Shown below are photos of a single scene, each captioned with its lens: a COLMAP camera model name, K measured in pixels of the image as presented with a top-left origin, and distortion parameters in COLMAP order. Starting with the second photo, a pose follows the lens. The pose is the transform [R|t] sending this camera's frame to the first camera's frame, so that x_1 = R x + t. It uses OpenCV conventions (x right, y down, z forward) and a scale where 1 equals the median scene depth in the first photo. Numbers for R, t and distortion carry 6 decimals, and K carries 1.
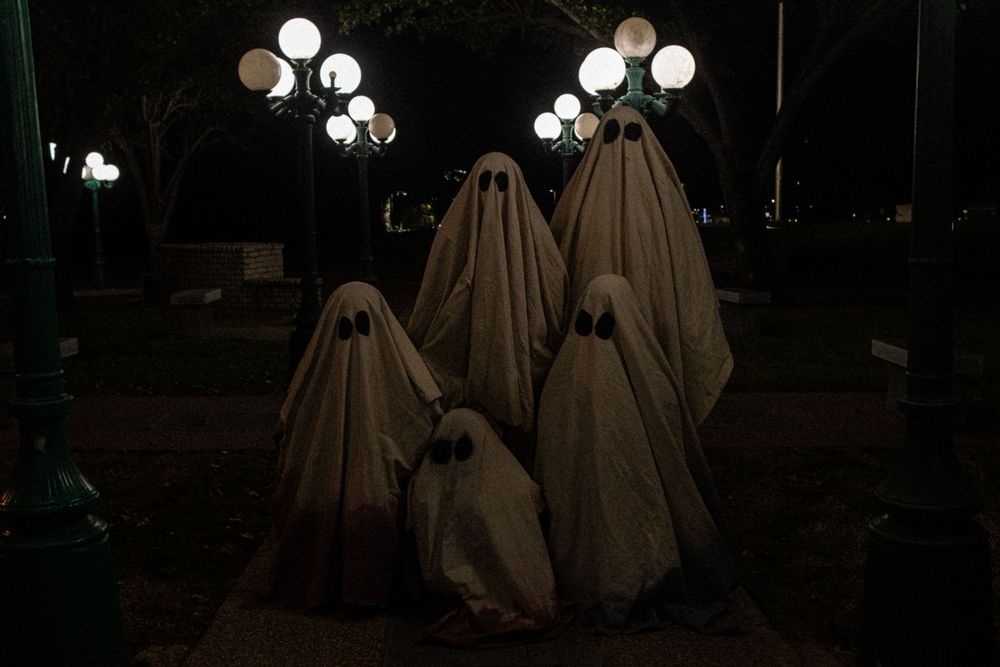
lens RADIAL K [[1081.4, 0, 500.0], [0, 1081.4, 333.5], [0, 0, 1]] dist [0.003615, -0.005166]
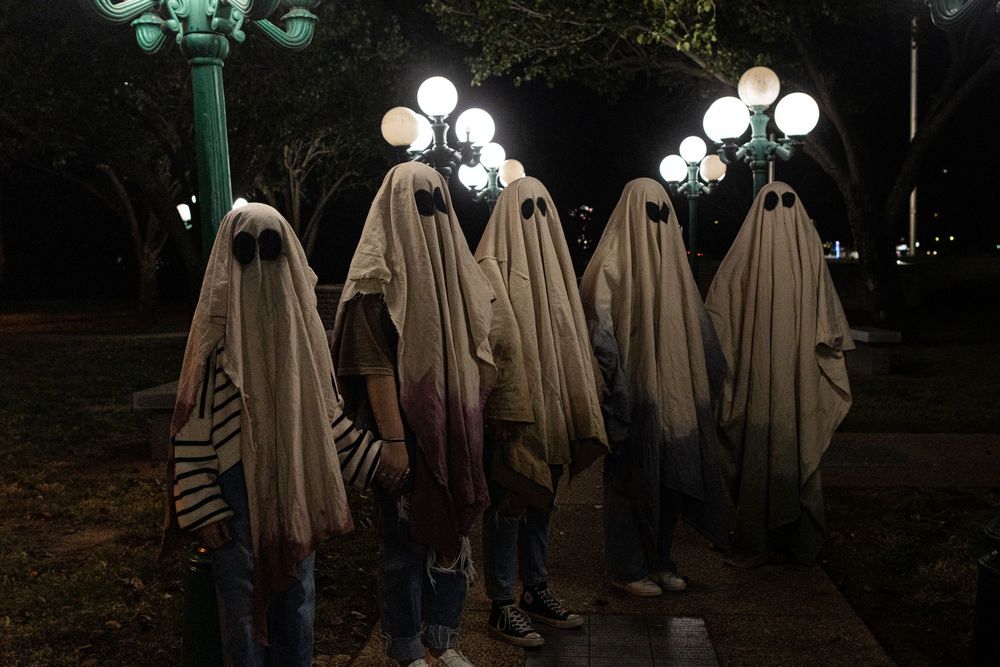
lens RADIAL K [[1081.4, 0, 500.0], [0, 1081.4, 333.5], [0, 0, 1]] dist [0.003615, -0.005166]
pose [[0.993239, -0.002652, -0.116055, -0.000541], [-0.001222, 0.999445, -0.033302, -0.002373], [0.116079, 0.033219, 0.992684, -0.028342]]
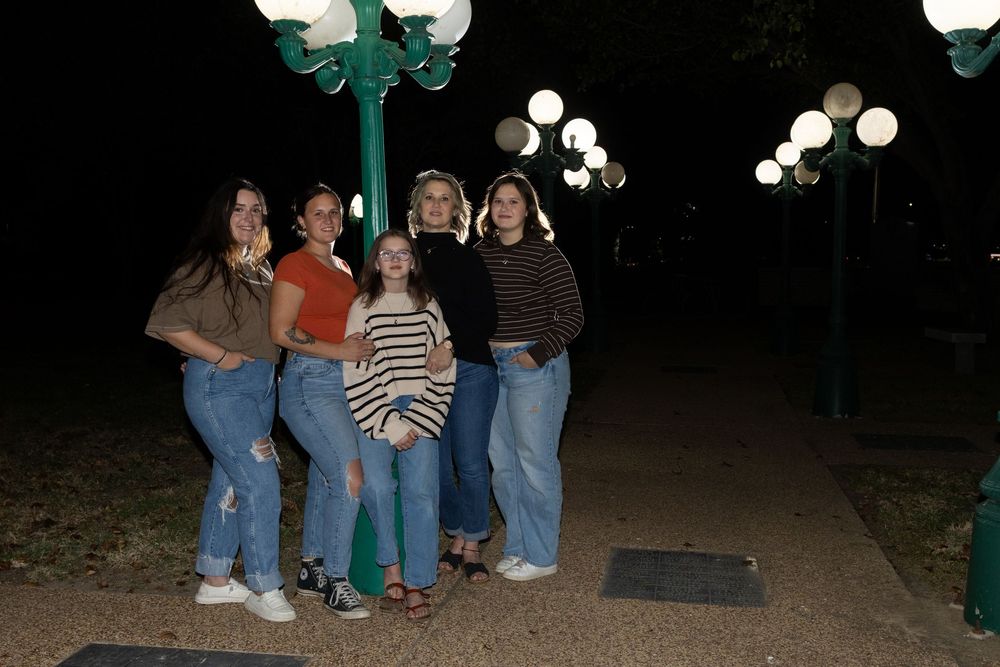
lens RADIAL K [[1081.4, 0, 500.0], [0, 1081.4, 333.5], [0, 0, 1]] dist [0.003615, -0.005166]
pose [[0.977949, 0.024860, -0.207358, 0.010946], [-0.031098, 0.999155, -0.026876, 0.004878], [0.206515, 0.032732, 0.977896, -0.101881]]
